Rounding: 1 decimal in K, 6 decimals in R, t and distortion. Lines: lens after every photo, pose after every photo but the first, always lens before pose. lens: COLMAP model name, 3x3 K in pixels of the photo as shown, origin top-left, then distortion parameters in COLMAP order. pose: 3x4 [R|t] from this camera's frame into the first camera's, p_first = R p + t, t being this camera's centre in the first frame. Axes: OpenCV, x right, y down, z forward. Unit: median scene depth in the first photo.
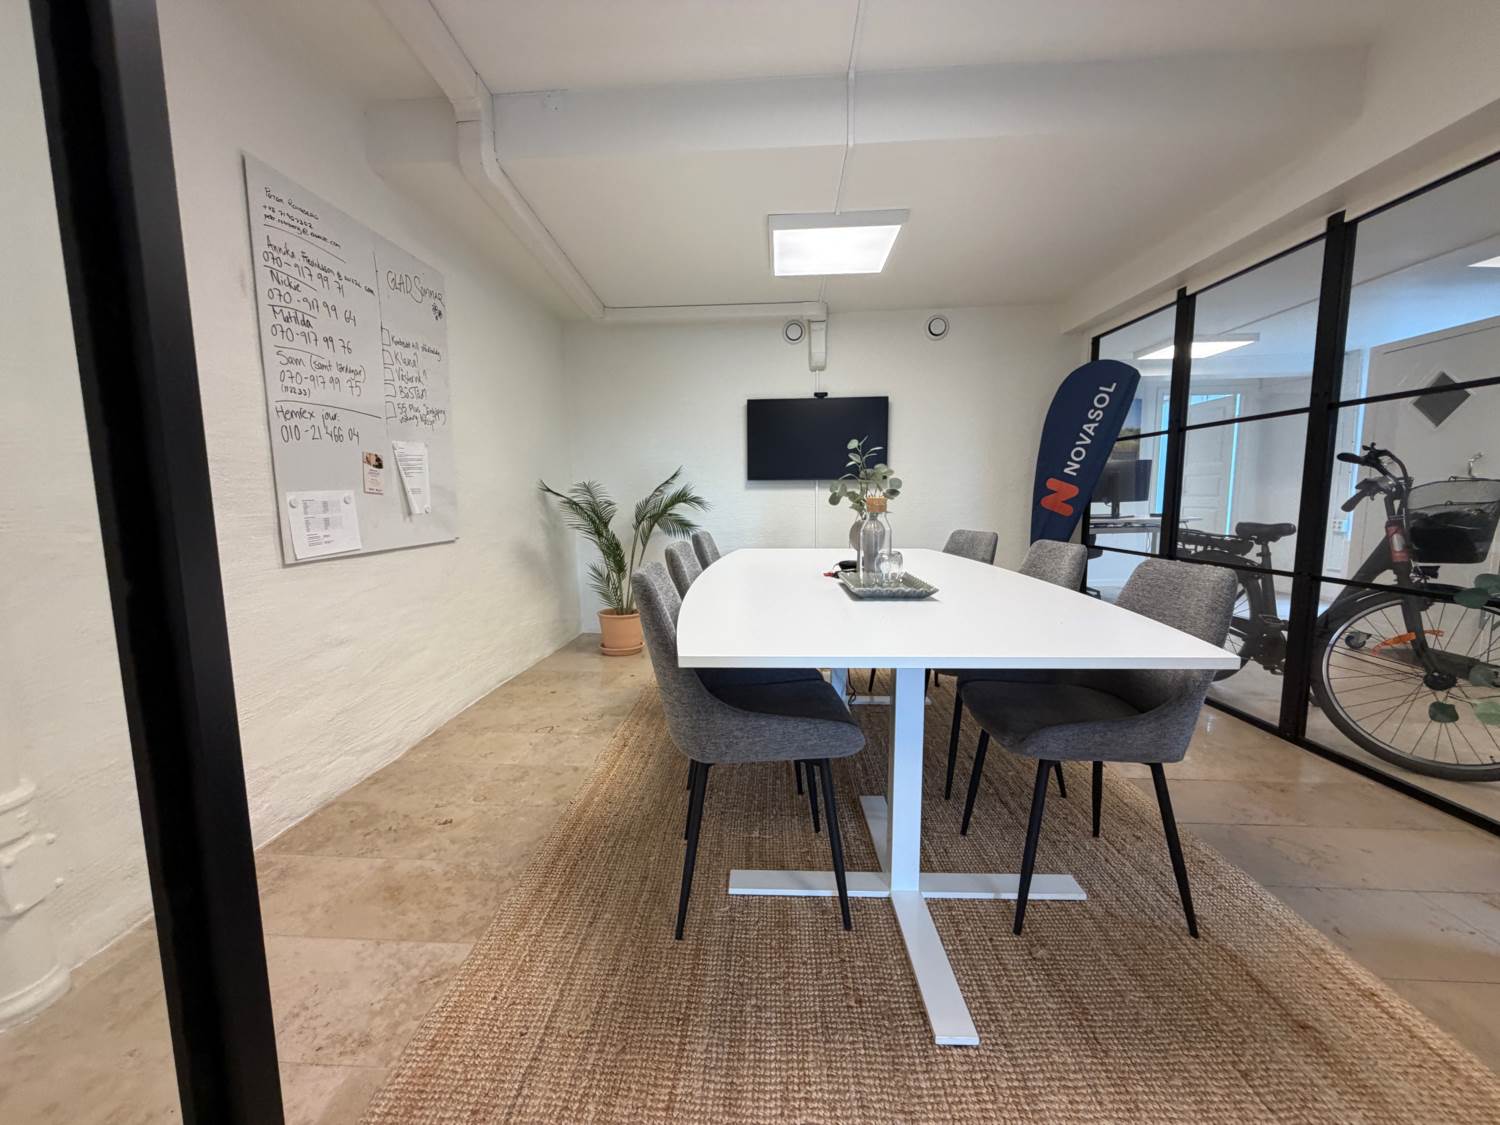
lens RADIAL K [[598.1, 0, 746.3], [0, 598.1, 566.3], [0, 0, 1]] dist [-0.001920, 0.000879]
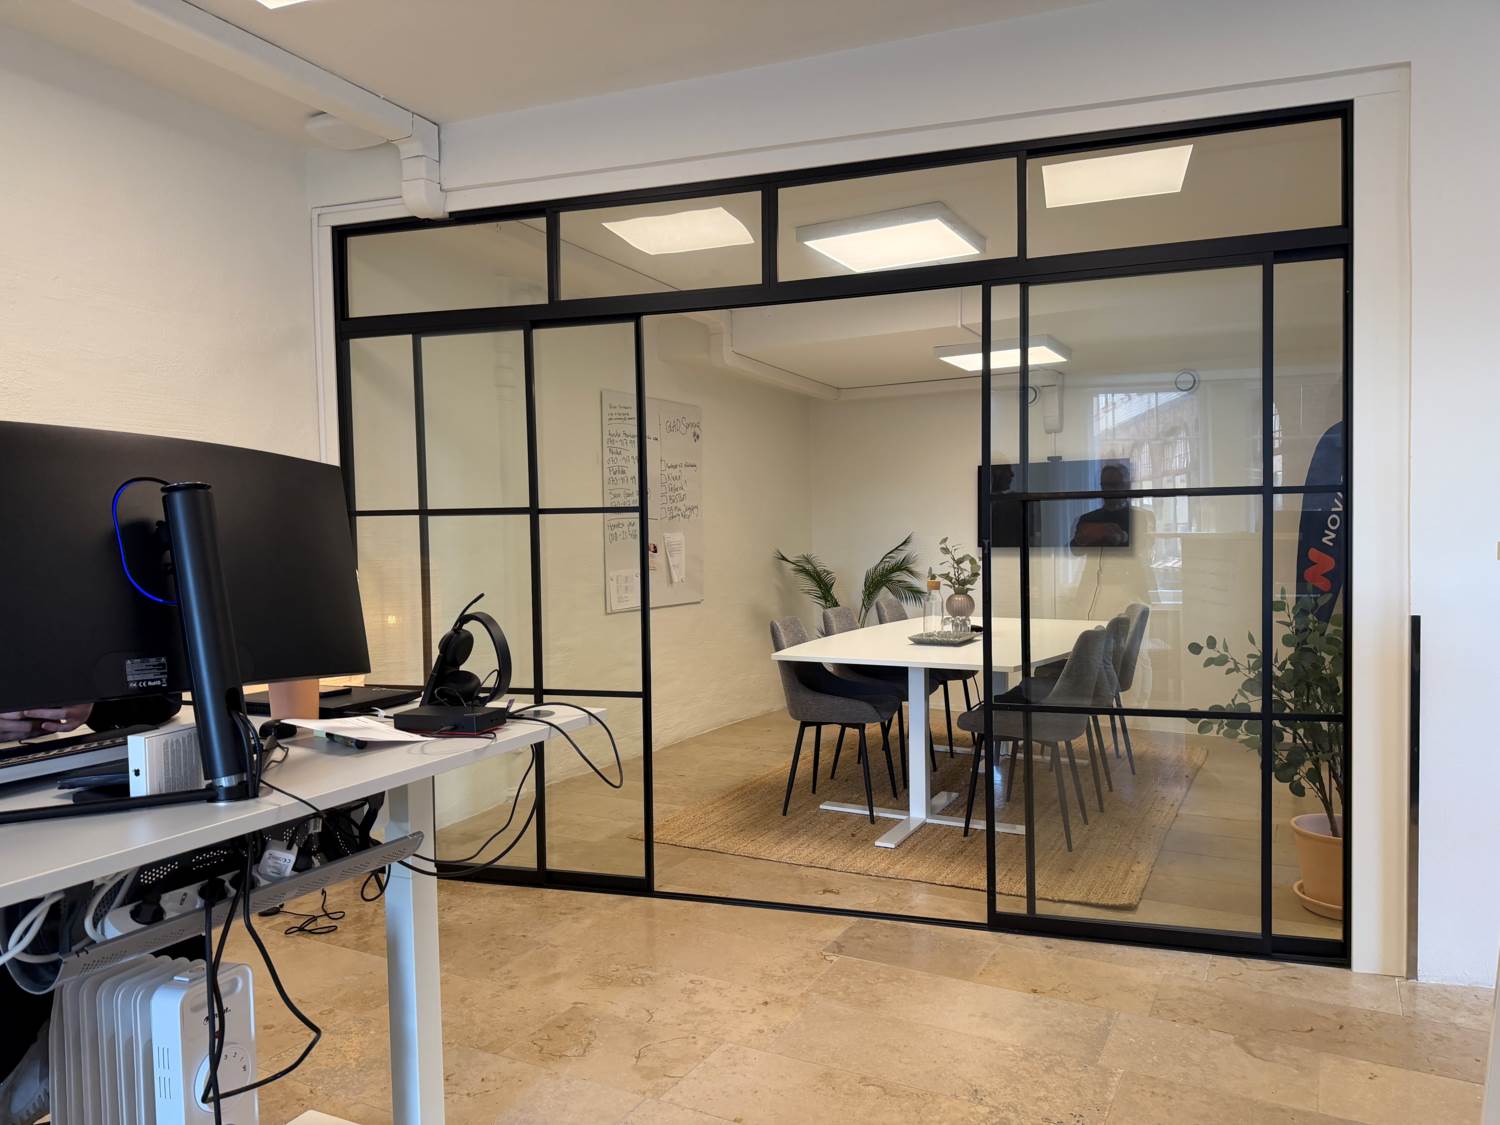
lens RADIAL K [[1052.7, 0, 751.3], [0, 1052.7, 567.6], [0, 0, 1]] dist [0.078096, -0.101413]
pose [[0.906442, 0.010204, -0.422206, 0.659828], [-0.045246, 0.996301, -0.073060, 0.051091], [0.419899, 0.085328, 0.903551, -1.173630]]
